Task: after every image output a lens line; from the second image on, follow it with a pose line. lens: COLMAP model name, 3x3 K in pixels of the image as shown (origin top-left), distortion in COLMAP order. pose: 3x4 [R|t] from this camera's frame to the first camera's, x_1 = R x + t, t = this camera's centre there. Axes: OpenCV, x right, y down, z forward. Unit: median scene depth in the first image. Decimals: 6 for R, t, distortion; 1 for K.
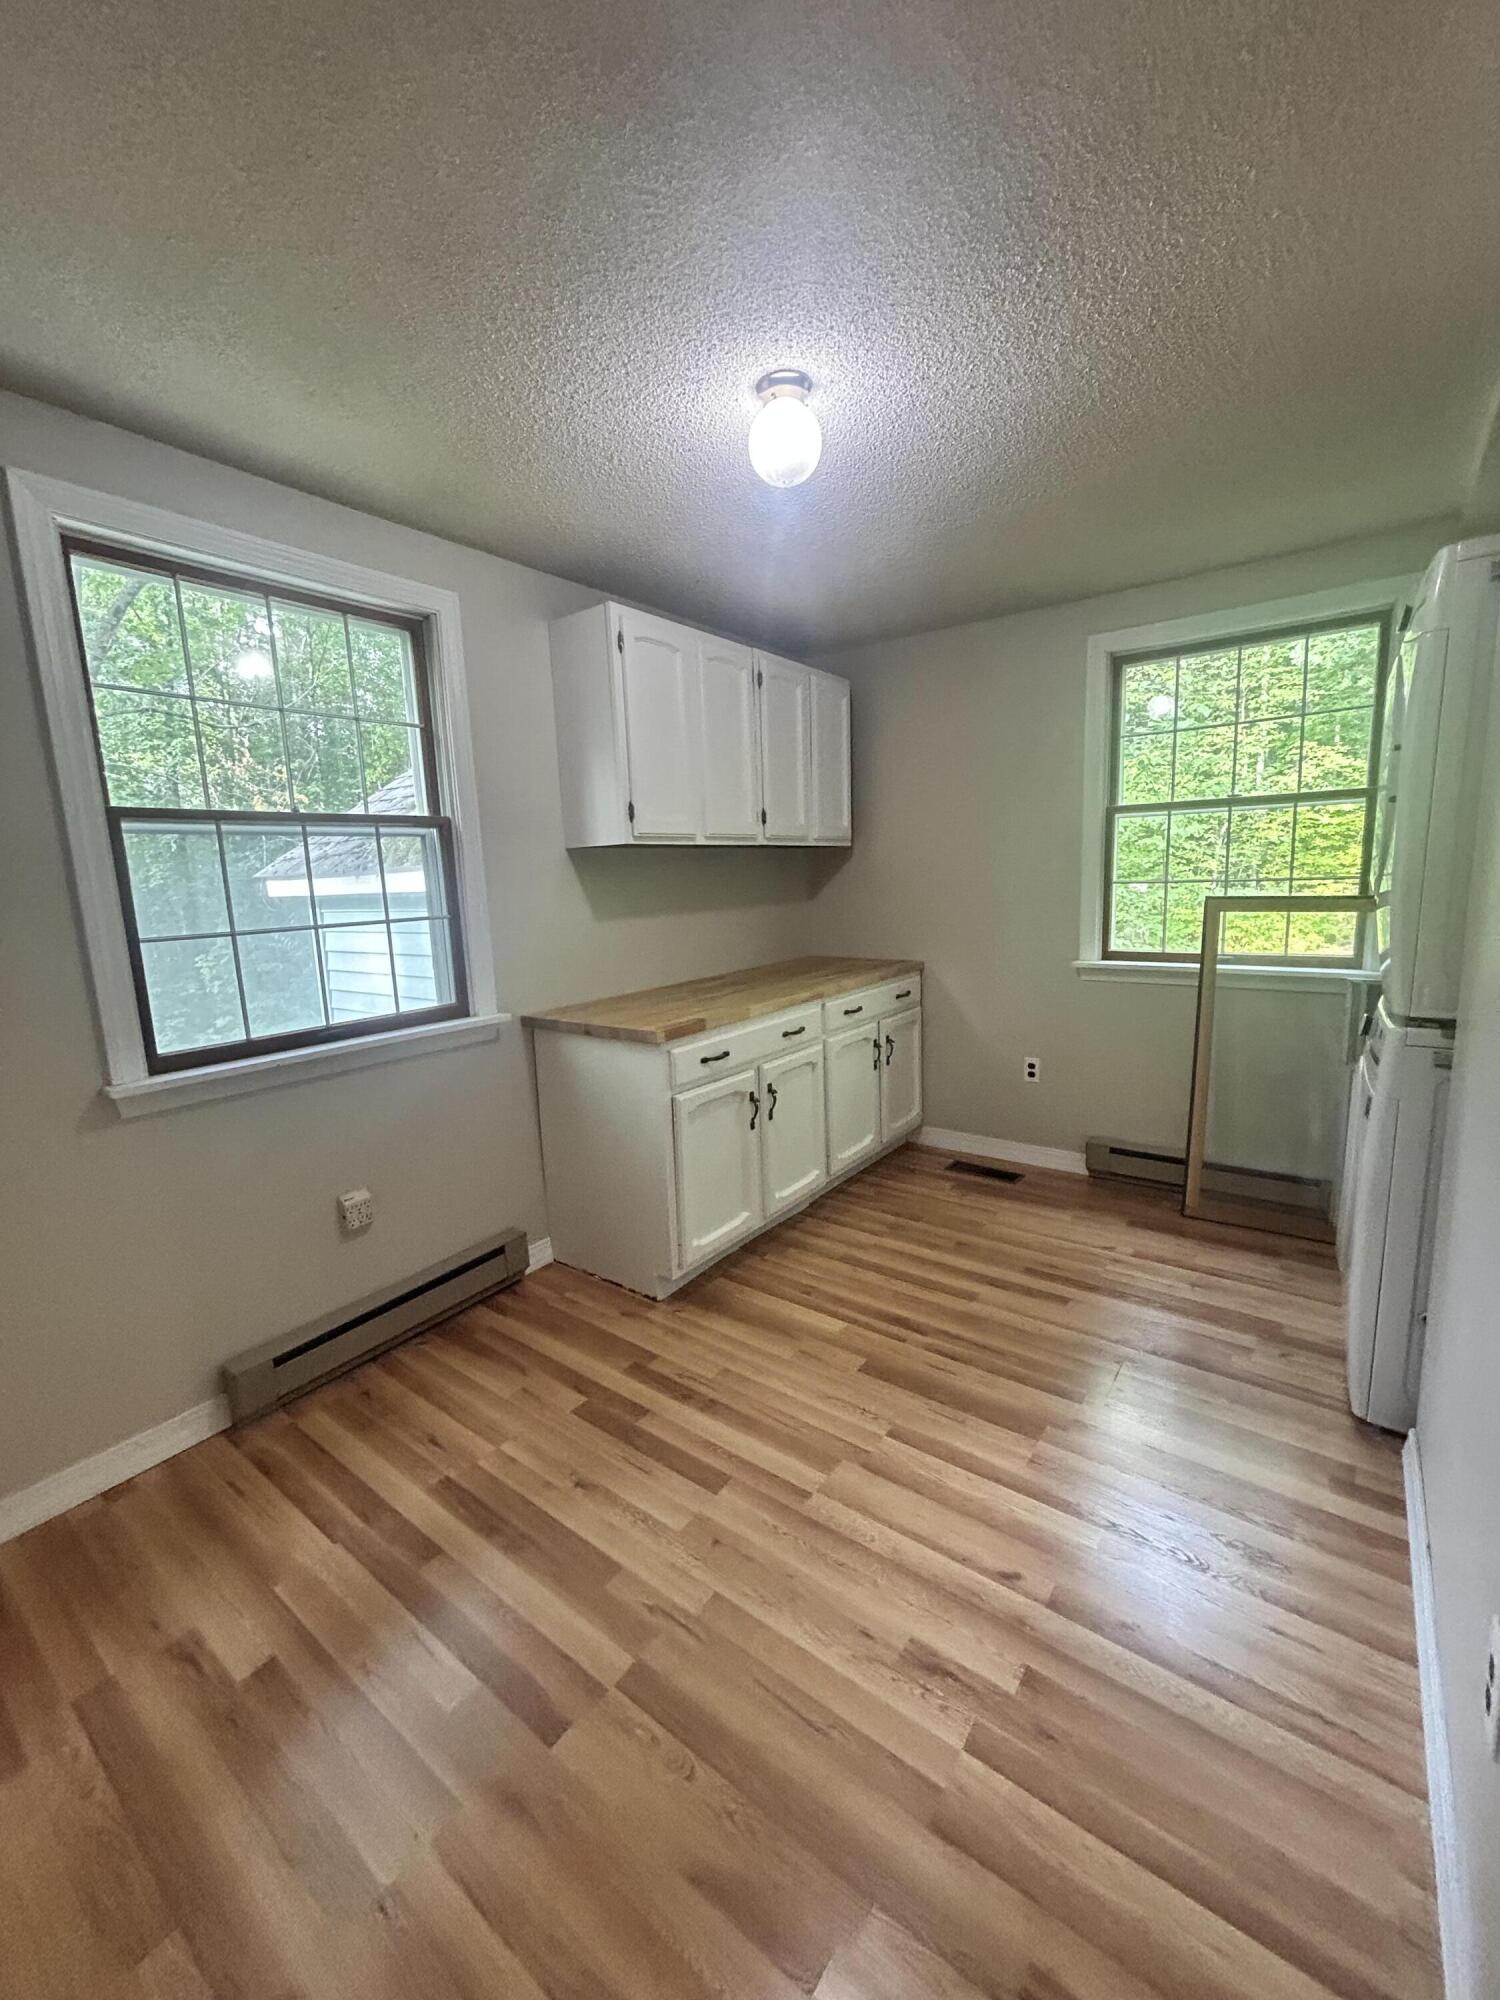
lens RADIAL K [[805.5, 0, 748.0], [0, 805.5, 998.5], [0, 0, 1]] dist [-0.001576, 0.000188]
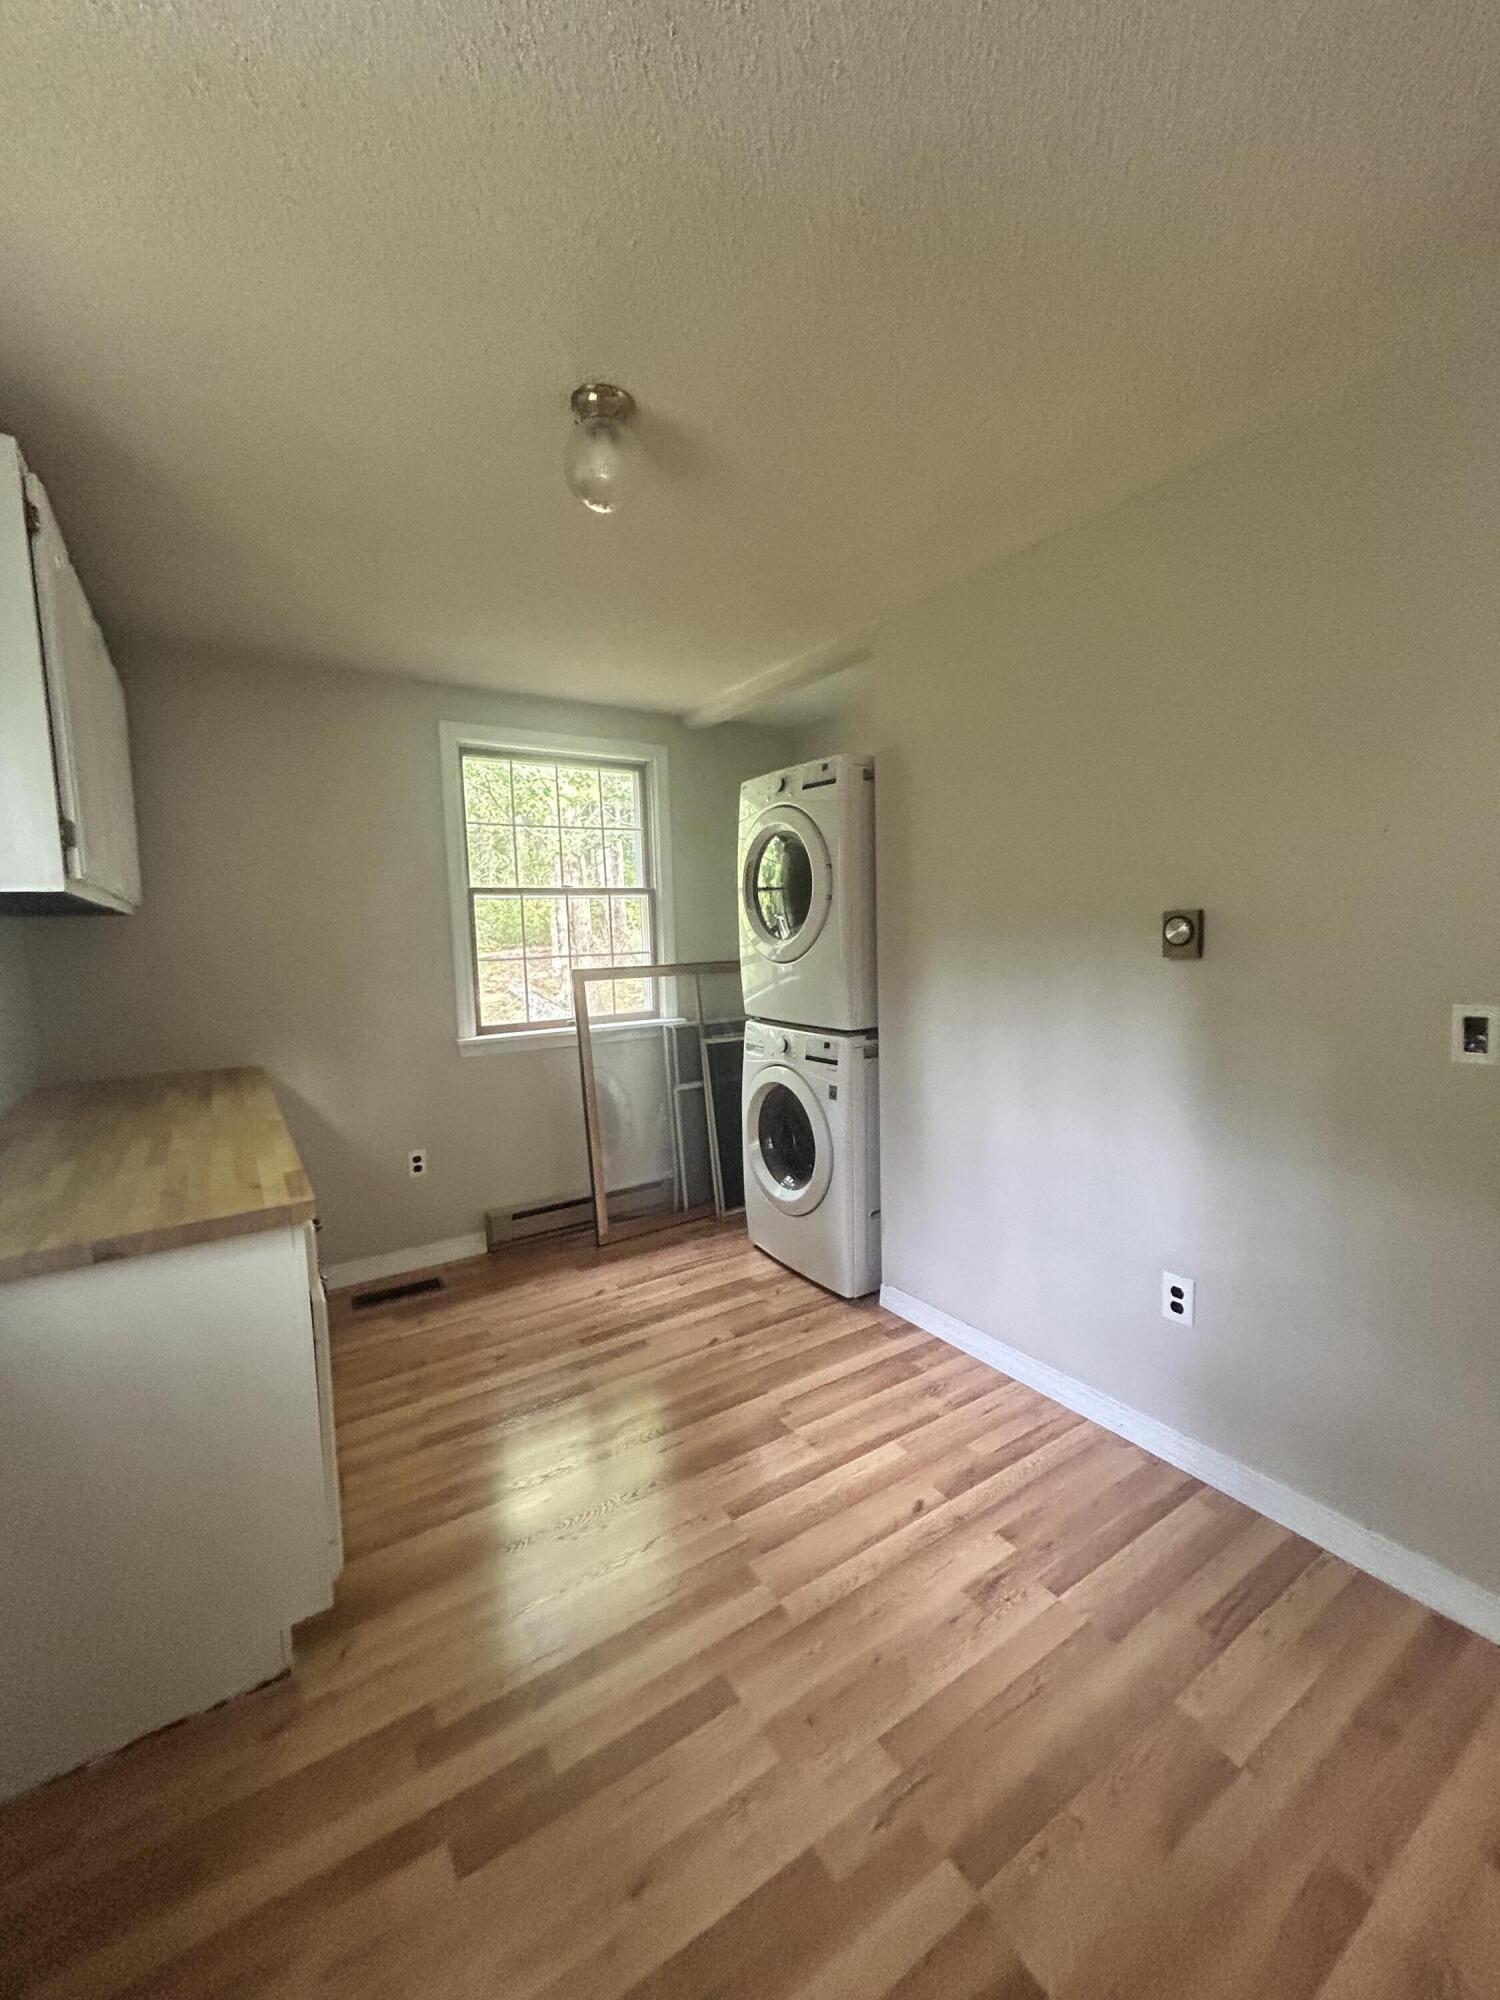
lens RADIAL K [[805.6, 0, 751.8], [0, 805.6, 999.7], [0, 0, 1]] dist [0.000209, 0.000587]
pose [[0.334373, -0.056113, 0.940769, -0.451859], [0.161008, 0.986952, 0.001641, -0.043497], [-0.928586, 0.150922, 0.339045, 0.367525]]
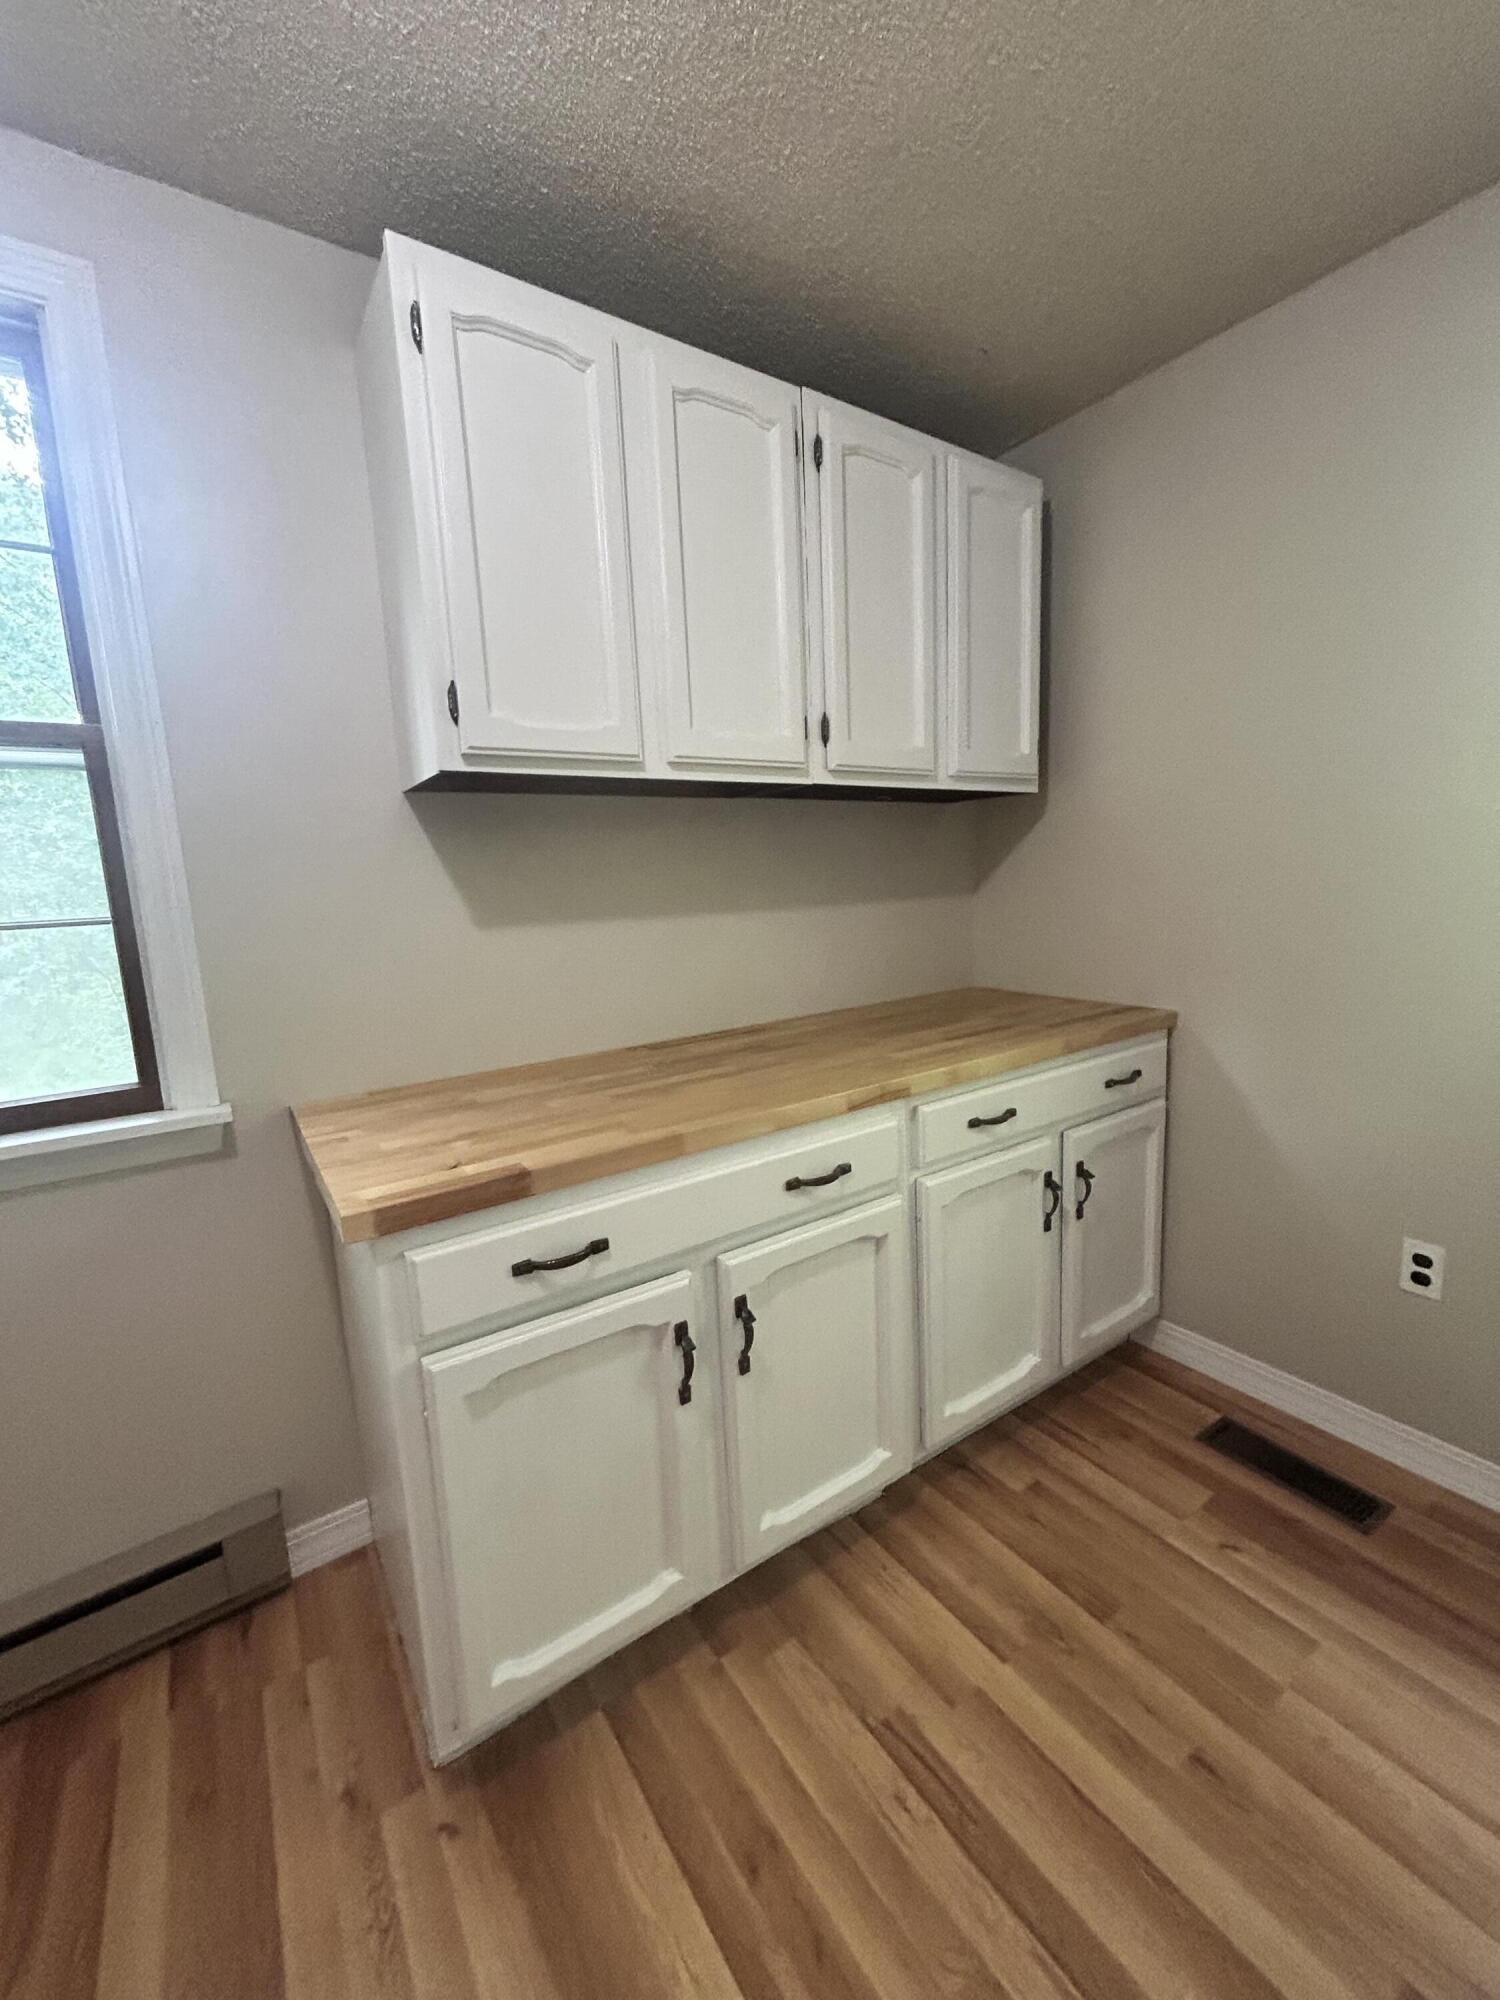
lens RADIAL K [[805.6, 0, 751.8], [0, 805.6, 999.7], [0, 0, 1]] dist [0.000209, 0.000587]
pose [[0.947139, 0.044783, -0.317684, 0.159529], [-0.042565, 0.998997, 0.013922, -0.063681], [0.317989, 0.000336, 0.948094, 0.541904]]
